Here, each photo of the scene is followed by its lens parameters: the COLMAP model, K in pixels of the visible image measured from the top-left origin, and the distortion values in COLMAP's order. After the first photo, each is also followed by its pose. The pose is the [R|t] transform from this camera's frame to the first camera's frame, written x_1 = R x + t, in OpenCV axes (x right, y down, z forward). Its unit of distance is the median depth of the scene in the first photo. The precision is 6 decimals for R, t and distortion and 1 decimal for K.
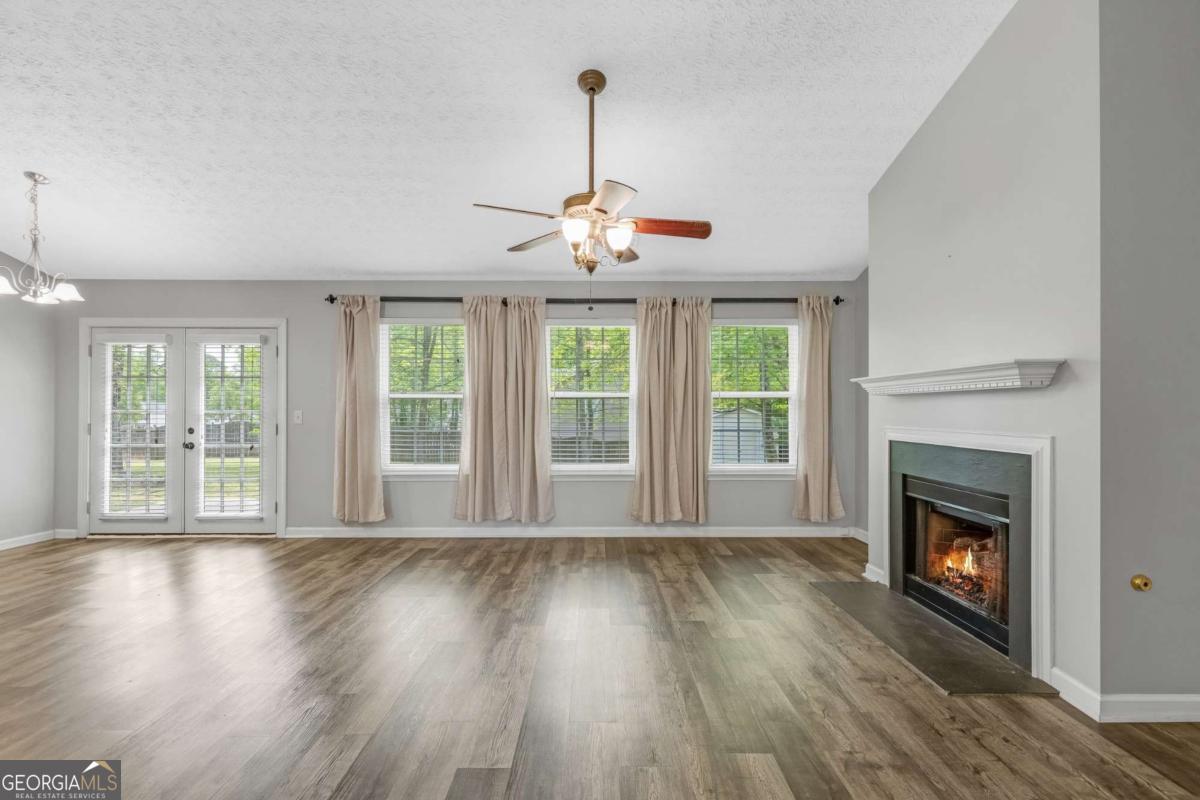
lens RADIAL K [[549.2, 0, 599.6], [0, 549.2, 406.1], [0, 0, 1]] dist [0.006261, -0.000162]
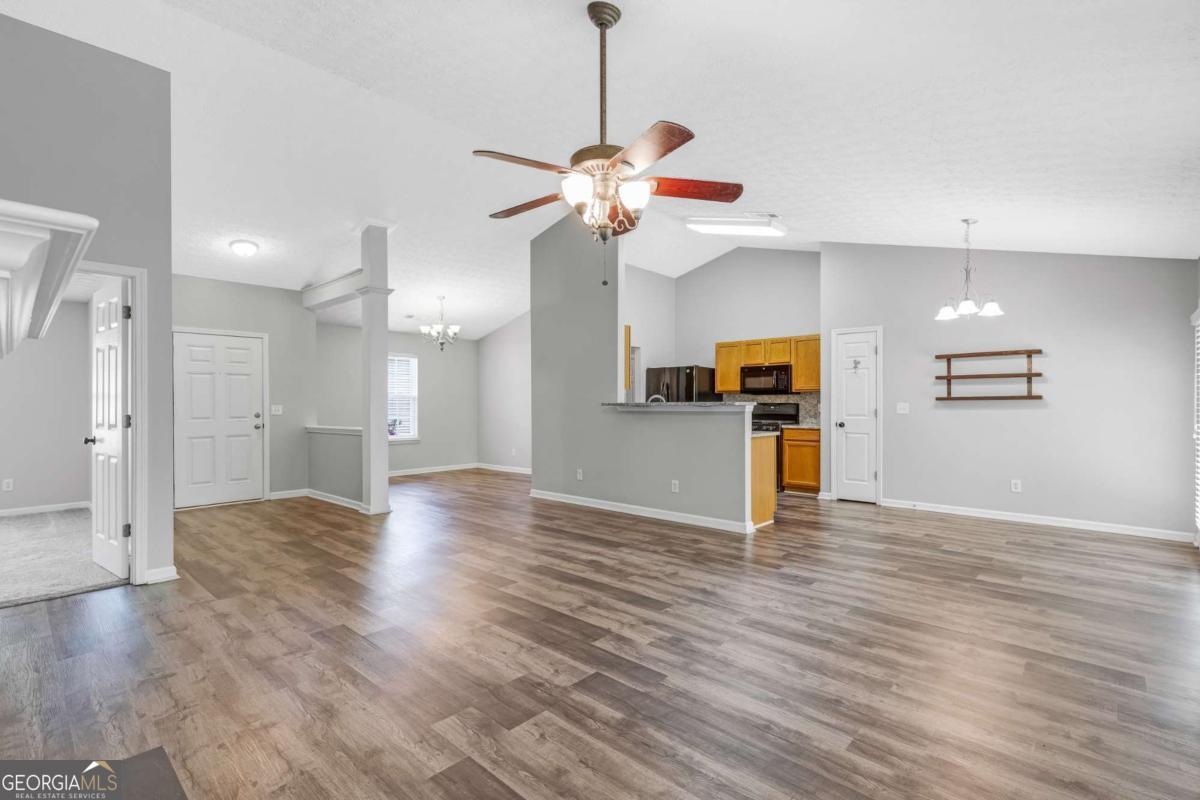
lens RADIAL K [[549.2, 0, 605.1], [0, 549.2, 405.1], [0, 0, 1]] dist [0.006261, -0.000162]
pose [[-0.678886, 0.000969, -0.734243, 0.358579], [0.008422, 0.999944, -0.006468, 0.009013], [0.734195, -0.010575, -0.678856, 0.934324]]
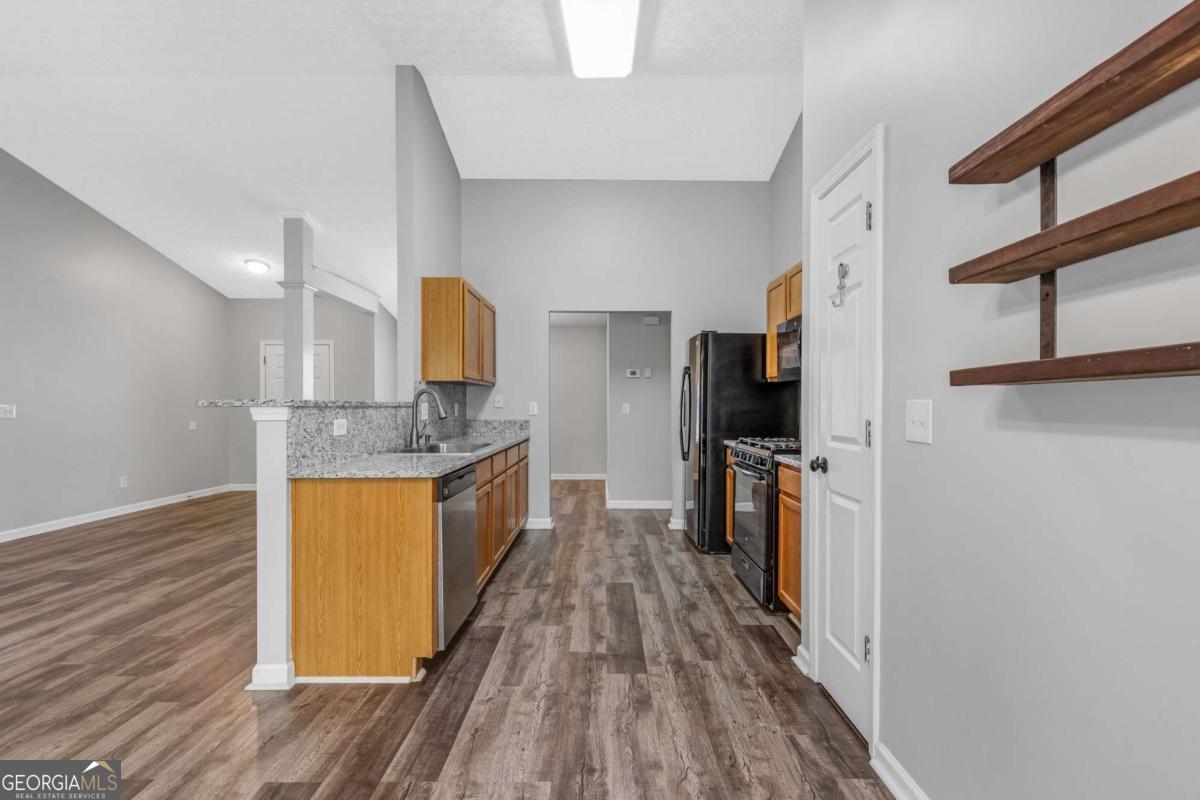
lens RADIAL K [[549.2, 0, 605.3], [0, 549.2, 403.1], [0, 0, 1]] dist [0.006261, -0.000162]
pose [[-0.999964, -0.000968, 0.008466, -0.832254], [-0.001085, 0.999904, -0.013789, 0.009044], [-0.008452, -0.013798, -0.999869, 0.899004]]
